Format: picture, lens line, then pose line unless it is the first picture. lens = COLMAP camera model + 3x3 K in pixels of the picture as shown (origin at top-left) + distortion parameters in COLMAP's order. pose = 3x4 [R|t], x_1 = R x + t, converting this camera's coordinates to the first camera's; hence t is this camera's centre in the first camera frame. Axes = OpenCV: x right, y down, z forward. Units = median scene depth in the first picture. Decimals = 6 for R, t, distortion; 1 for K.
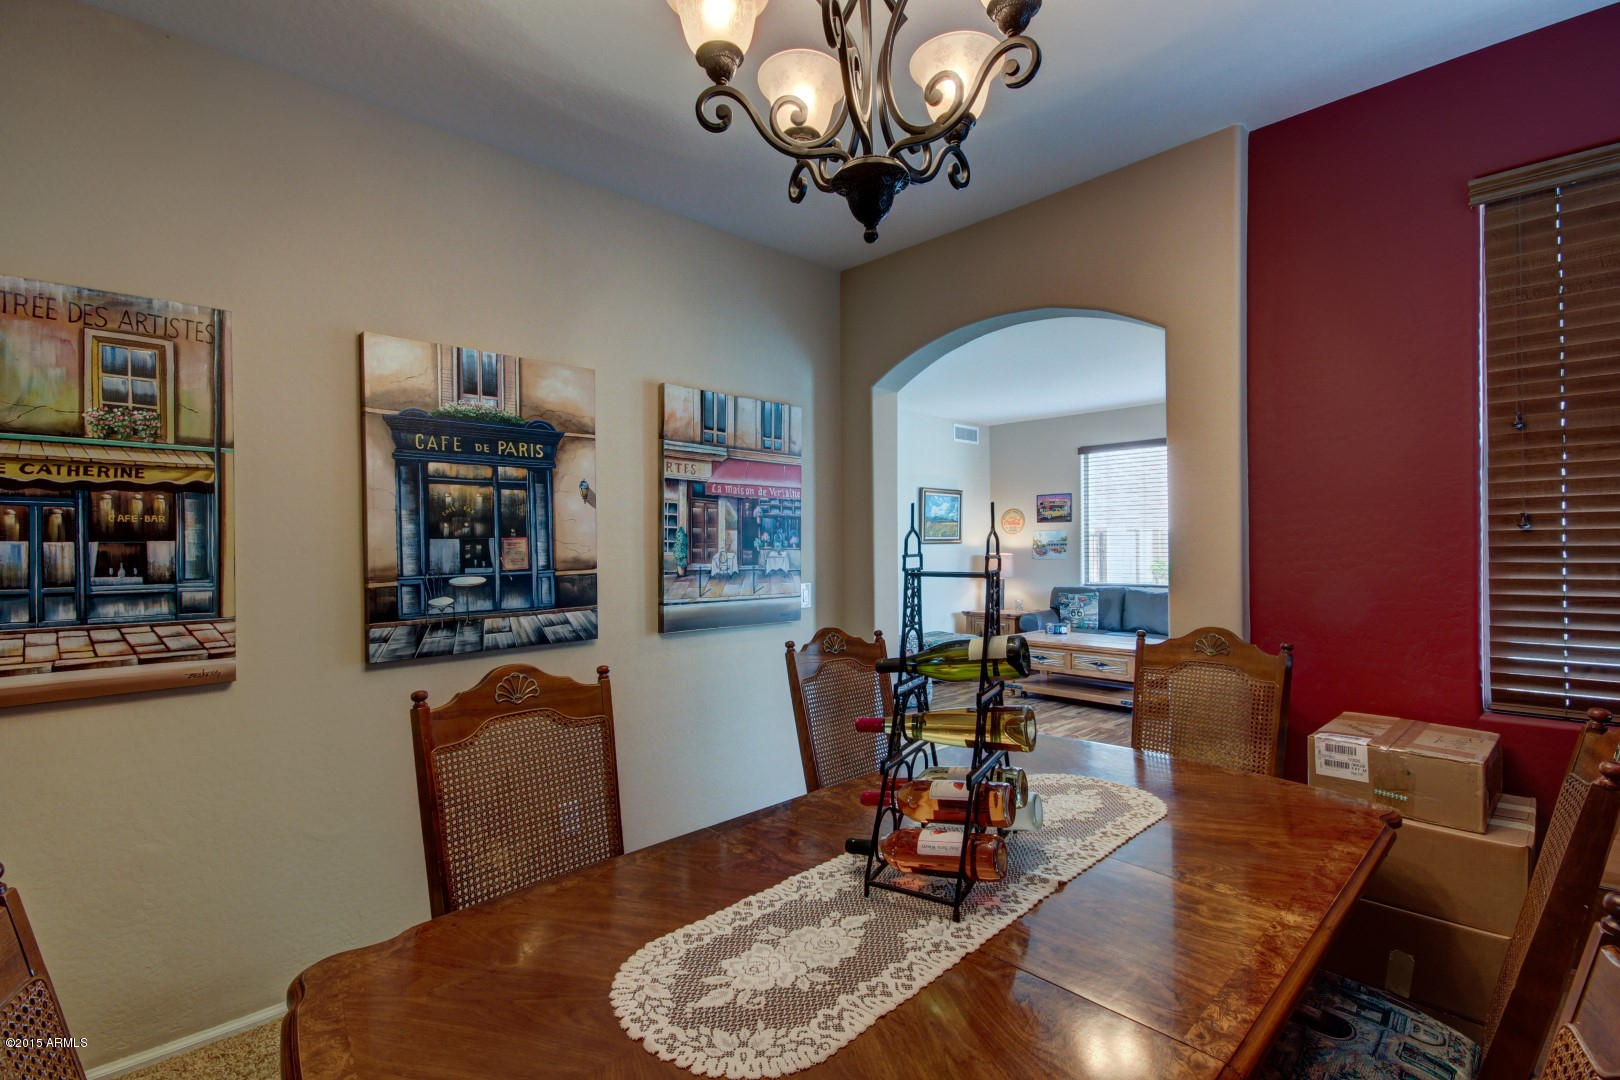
lens RADIAL K [[741.8, 0, 811.0], [0, 741.8, 541.9], [0, 0, 1]] dist [0.014115, -0.006526]
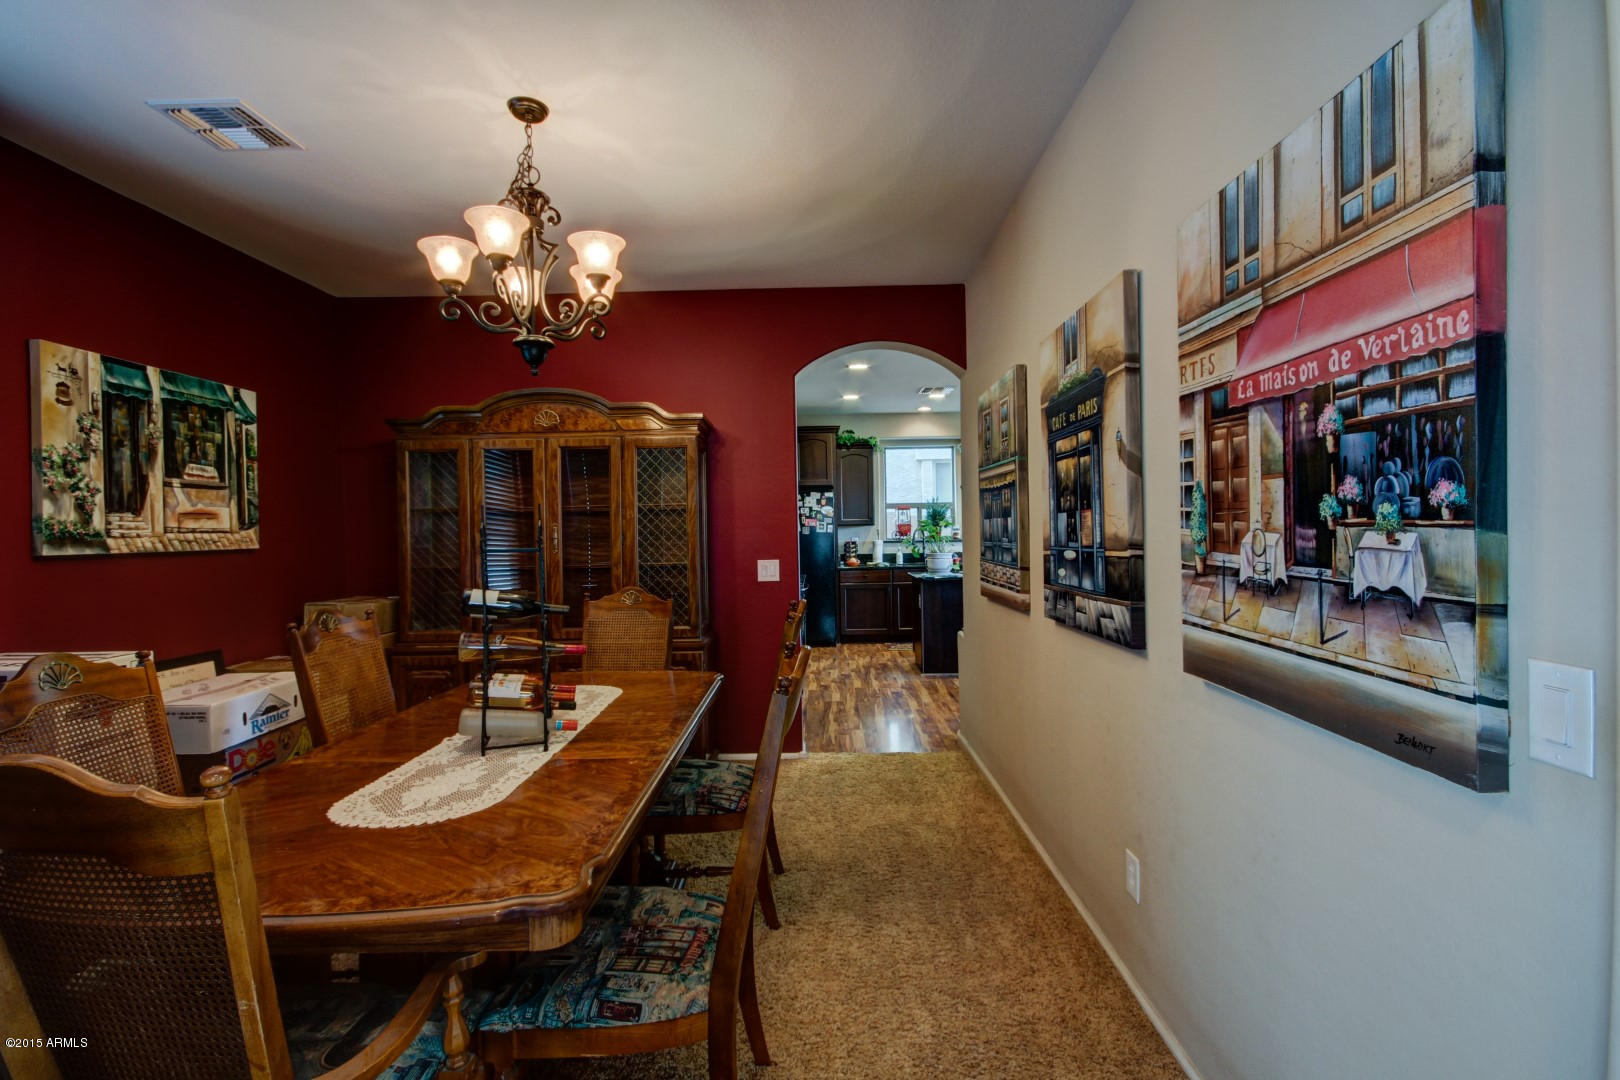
lens RADIAL K [[741.8, 0, 811.0], [0, 741.8, 541.9], [0, 0, 1]] dist [0.014115, -0.006526]
pose [[-0.705203, 0.034018, -0.708189, 0.371904], [0.027612, 0.999408, 0.020510, 0.003983], [0.708468, -0.005091, -0.705725, 1.107462]]
